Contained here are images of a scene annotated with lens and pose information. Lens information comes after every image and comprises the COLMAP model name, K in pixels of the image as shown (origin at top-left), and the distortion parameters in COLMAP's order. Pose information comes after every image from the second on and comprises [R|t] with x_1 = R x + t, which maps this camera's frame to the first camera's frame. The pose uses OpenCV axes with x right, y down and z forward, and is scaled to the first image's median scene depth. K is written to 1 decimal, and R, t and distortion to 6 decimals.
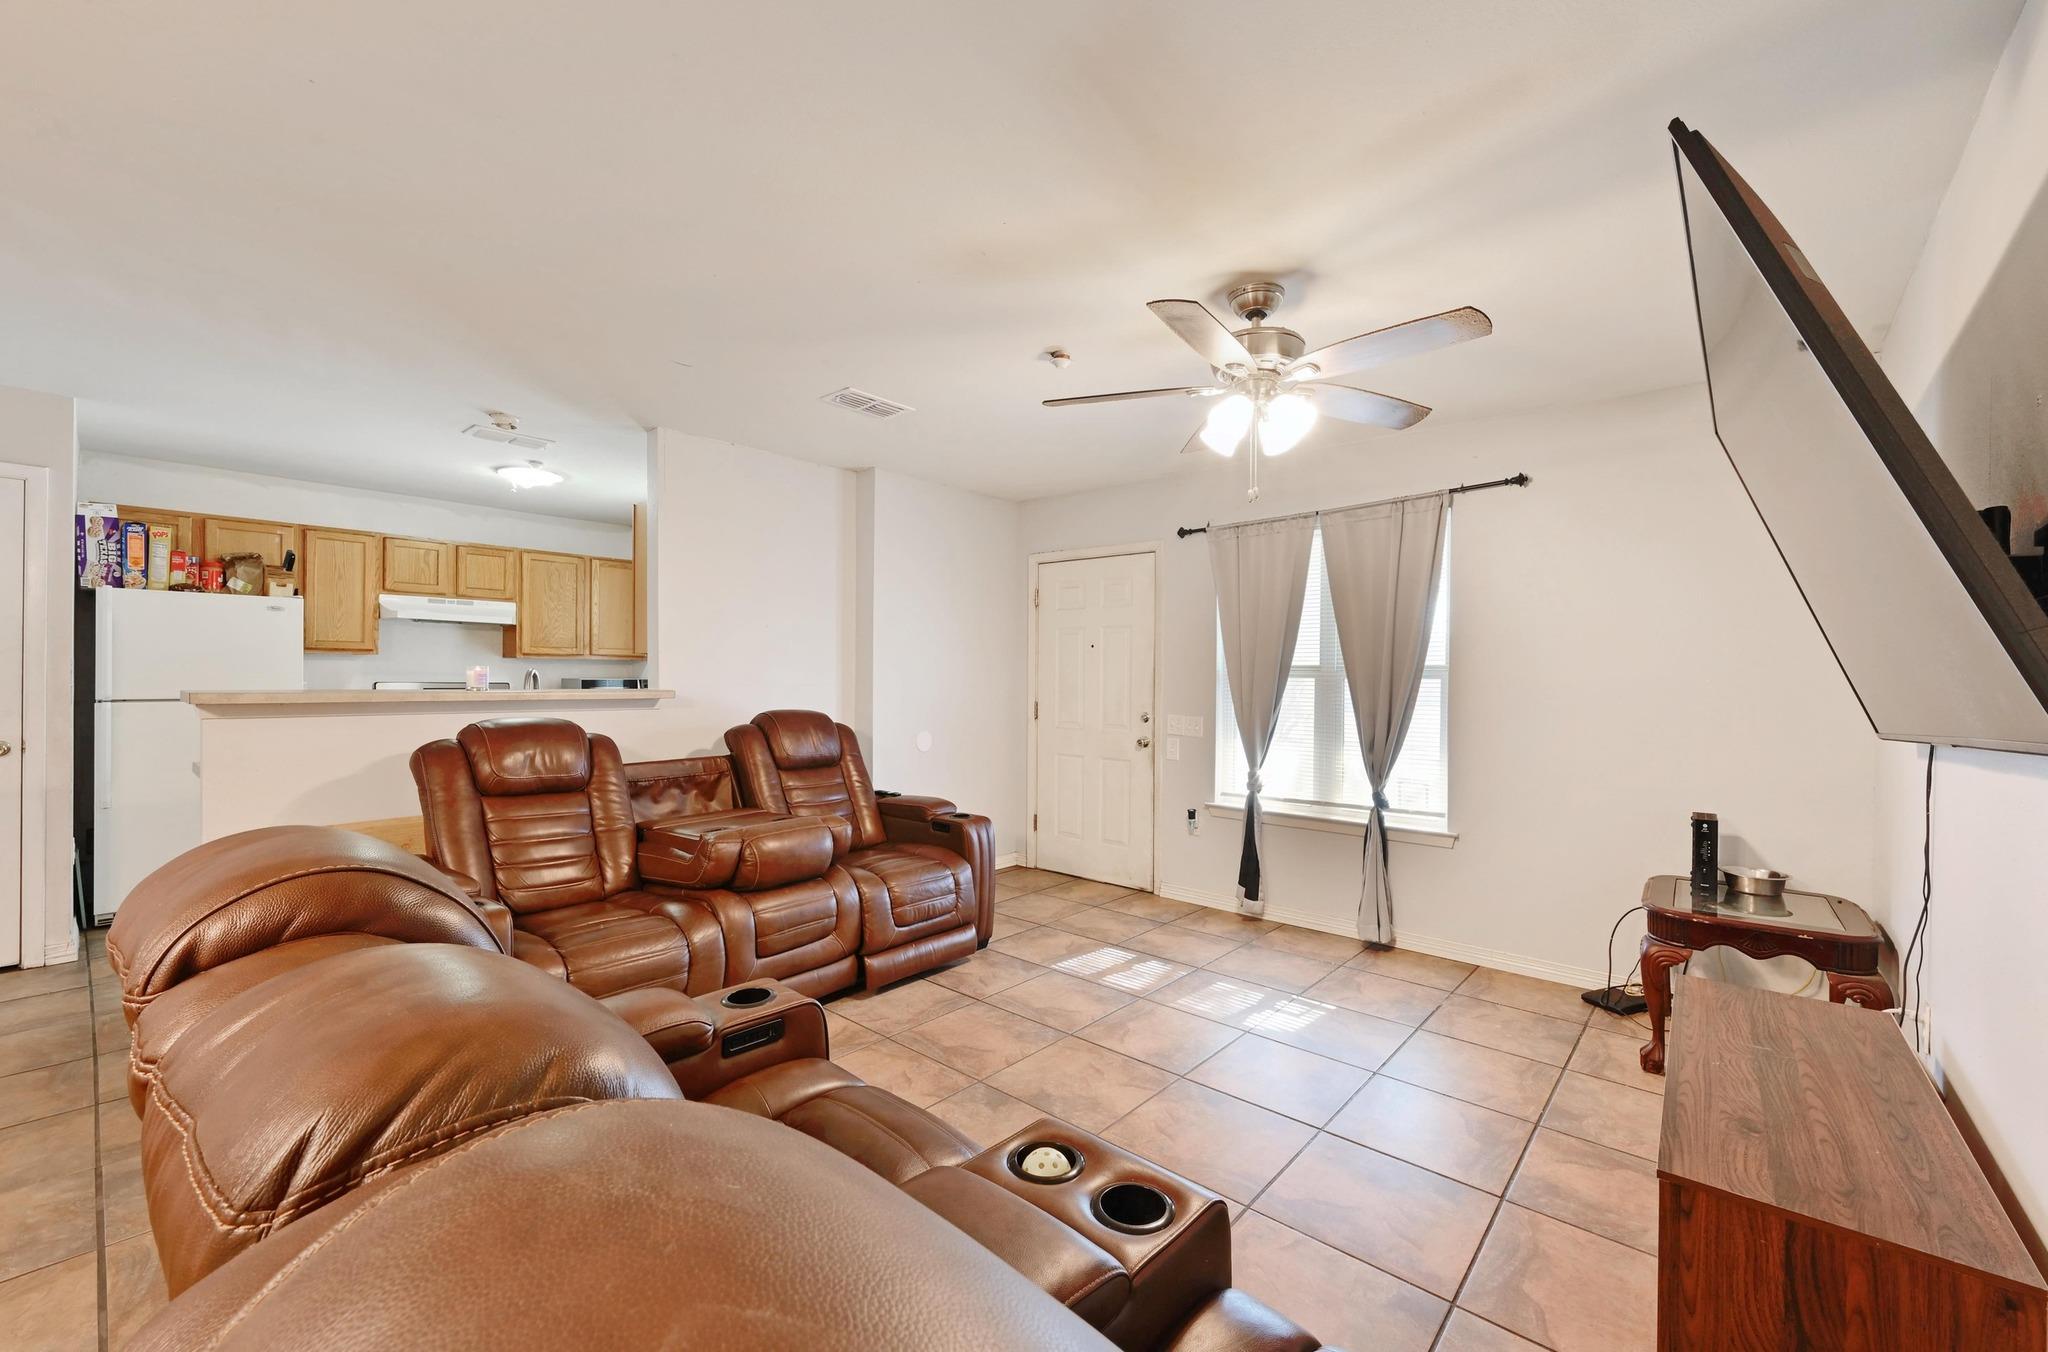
lens RADIAL K [[817.8, 0, 1041.2], [0, 817.8, 676.2], [0, 0, 1]] dist [0.001390, -0.000762]
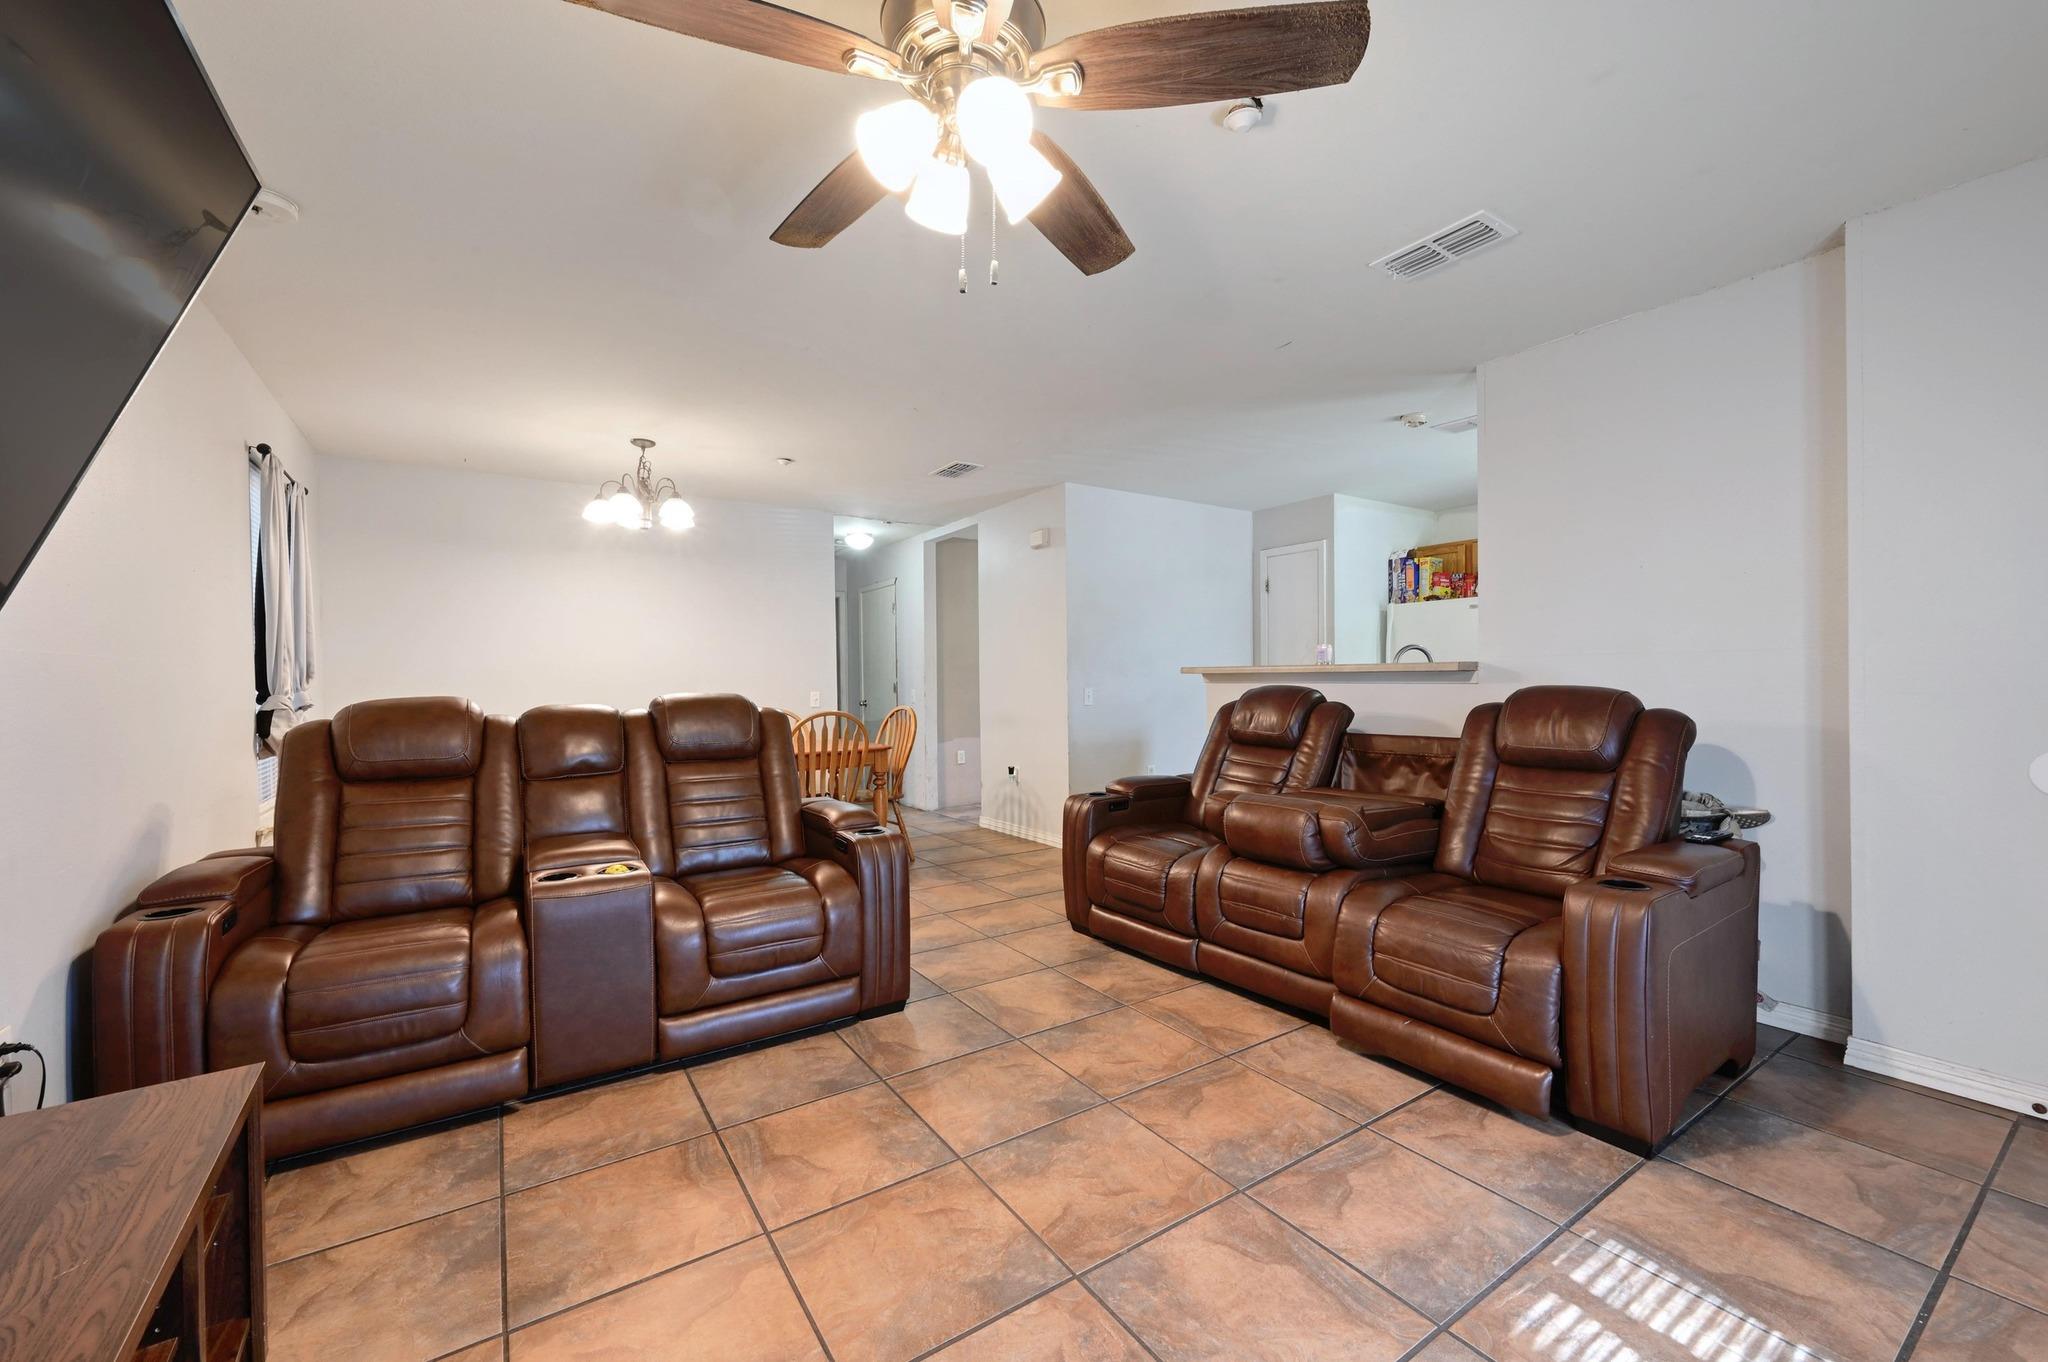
lens RADIAL K [[817.8, 0, 1013.2], [0, 817.8, 670.7], [0, 0, 1]] dist [0.001390, -0.000762]
pose [[-0.287741, -0.019461, -0.957510, 0.506033], [0.010511, 0.999669, -0.023477, 0.041658], [0.957651, -0.016820, -0.287441, 0.751291]]
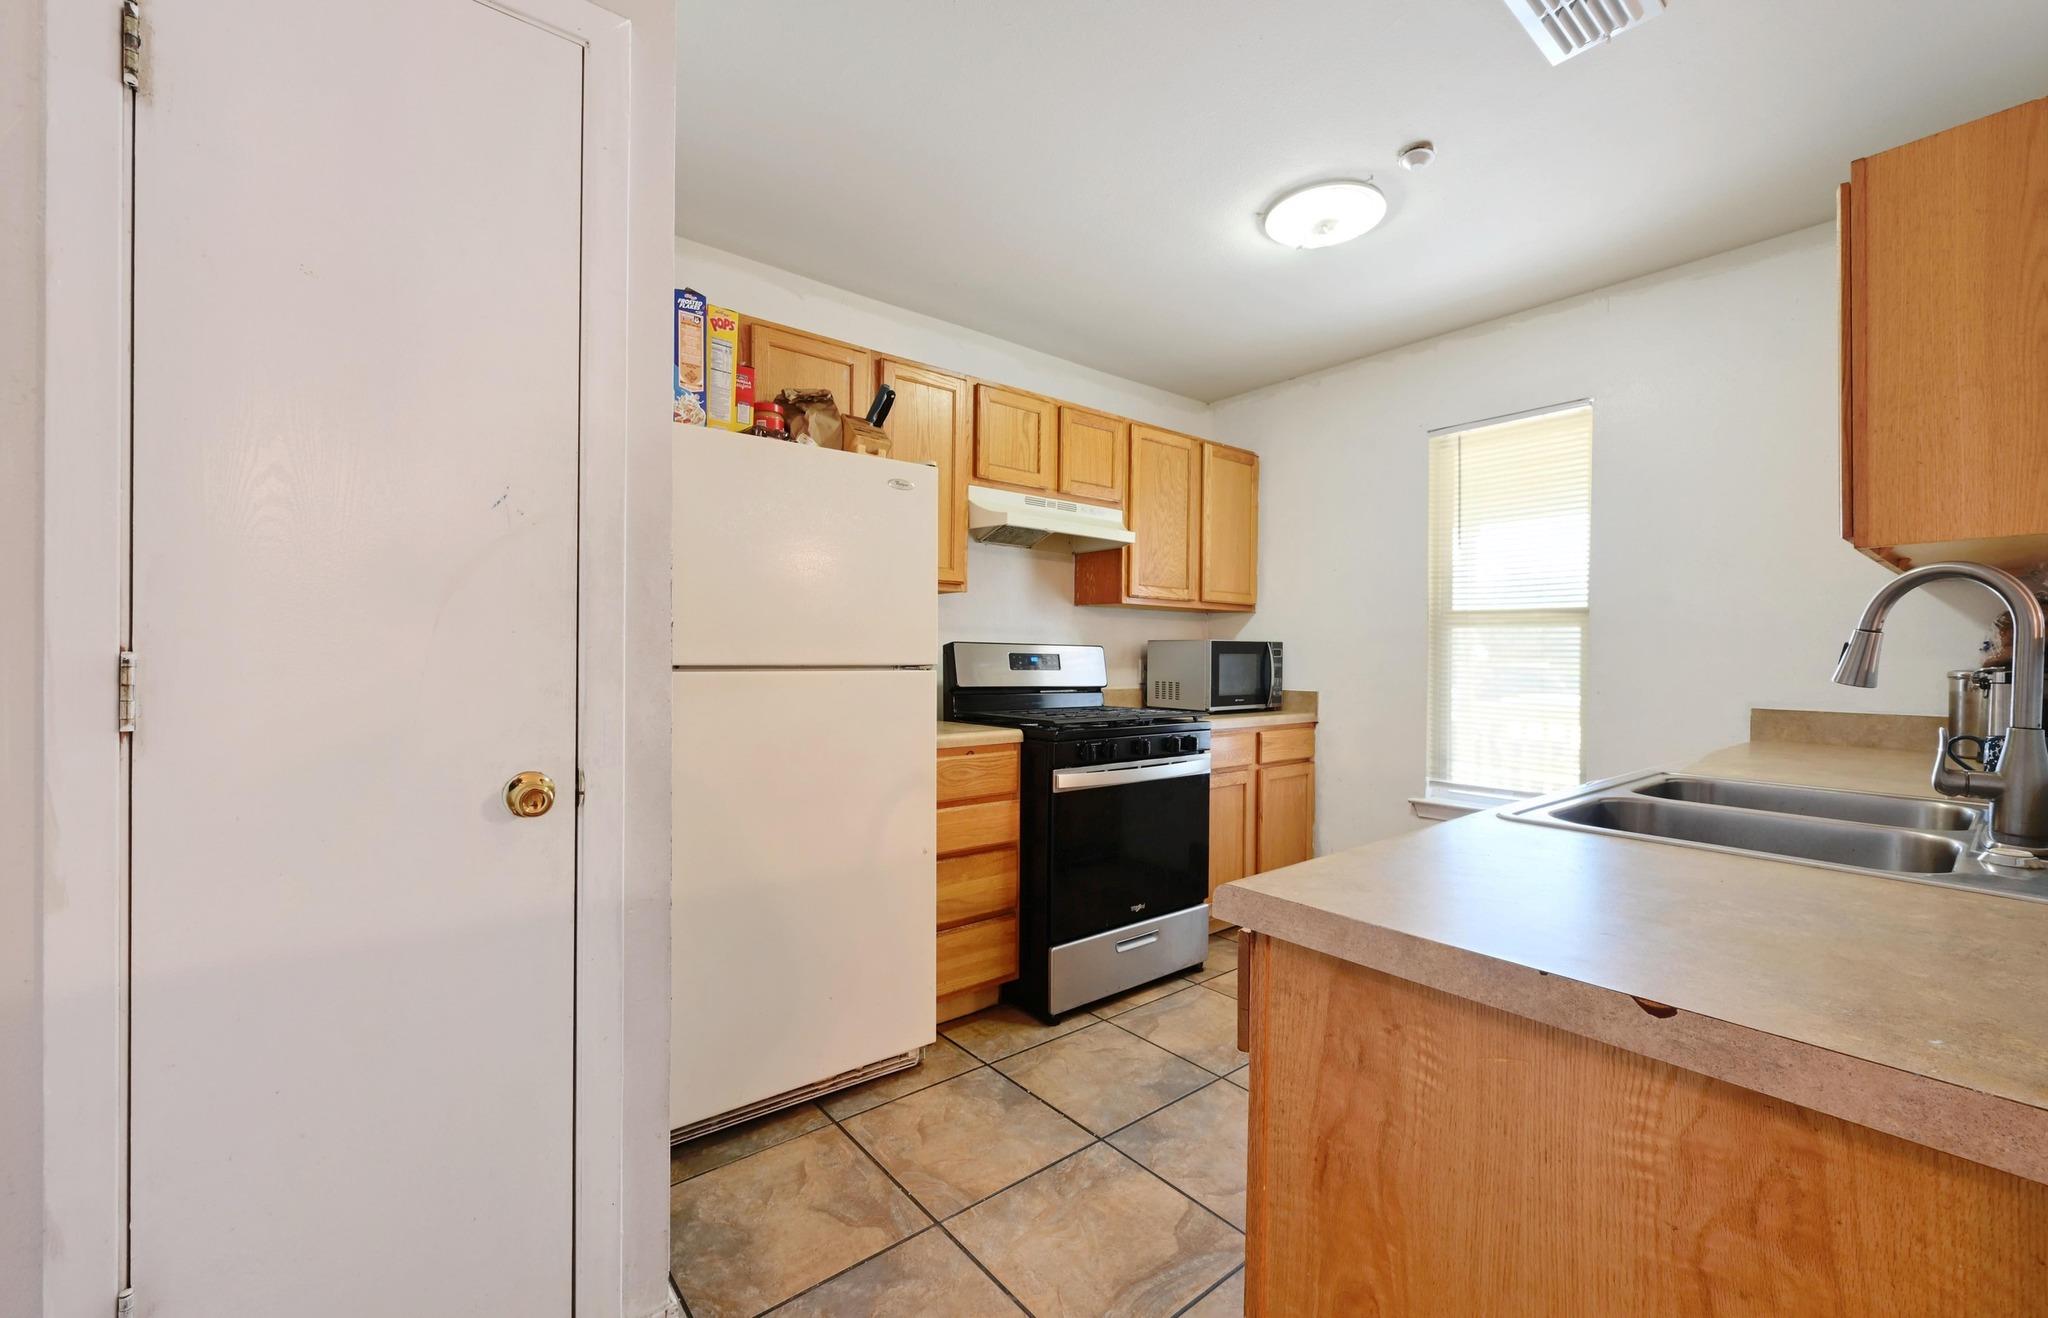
lens RADIAL K [[801.5, 0, 1040.8], [0, 801.5, 661.6], [0, 0, 1]] dist [-0.002525, -0.000035]
pose [[0.984338, 0.000339, -0.176291, -0.839755], [-0.000051, 0.999999, 0.001642, 0.025973], [0.176292, -0.001607, 0.984337, 0.590081]]
